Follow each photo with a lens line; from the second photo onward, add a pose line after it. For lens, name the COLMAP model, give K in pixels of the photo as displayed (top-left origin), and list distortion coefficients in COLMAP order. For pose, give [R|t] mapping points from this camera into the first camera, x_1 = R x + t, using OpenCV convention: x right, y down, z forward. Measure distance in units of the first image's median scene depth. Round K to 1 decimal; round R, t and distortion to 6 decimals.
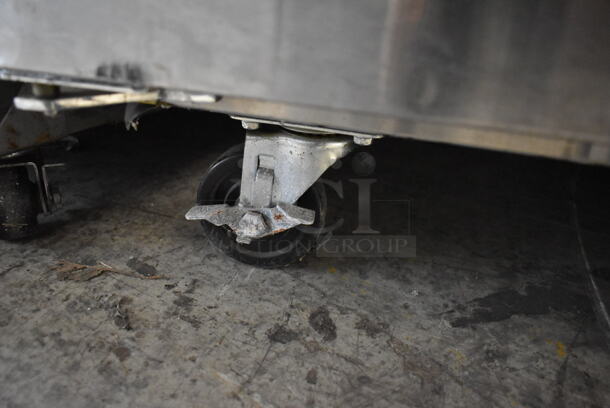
lens RADIAL K [[467.2, 0, 301.8], [0, 467.2, 205.7], [0, 0, 1]] dist [-0.027279, 0.011080]
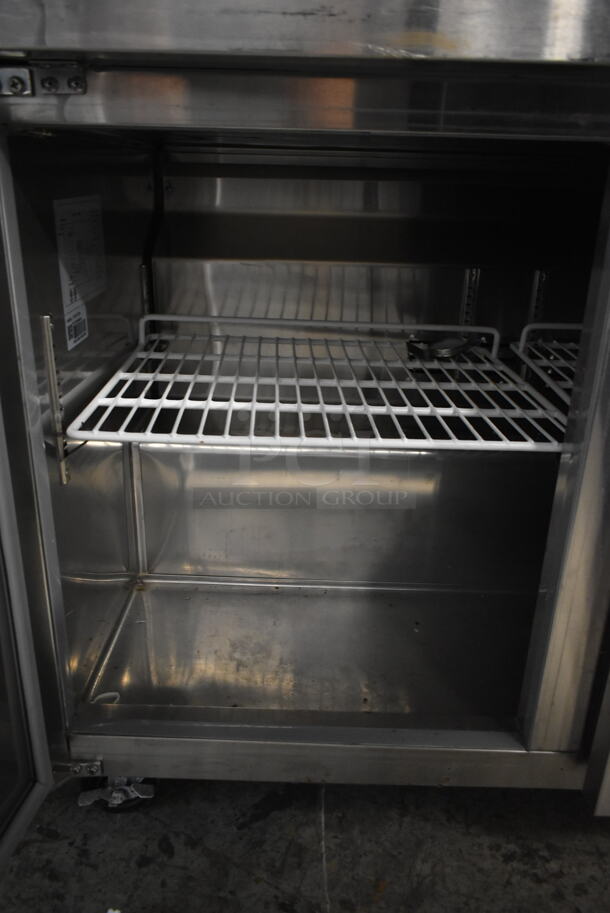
lens RADIAL K [[699.3, 0, 306.1], [0, 699.3, 451.2], [0, 0, 1]] dist [-0.027279, 0.011080]
pose [[0.958292, -0.118962, 0.259857, 0.049356], [0.137209, 0.989113, -0.053182, -1.062274], [-0.250701, 0.086619, 0.964182, -1.887572]]
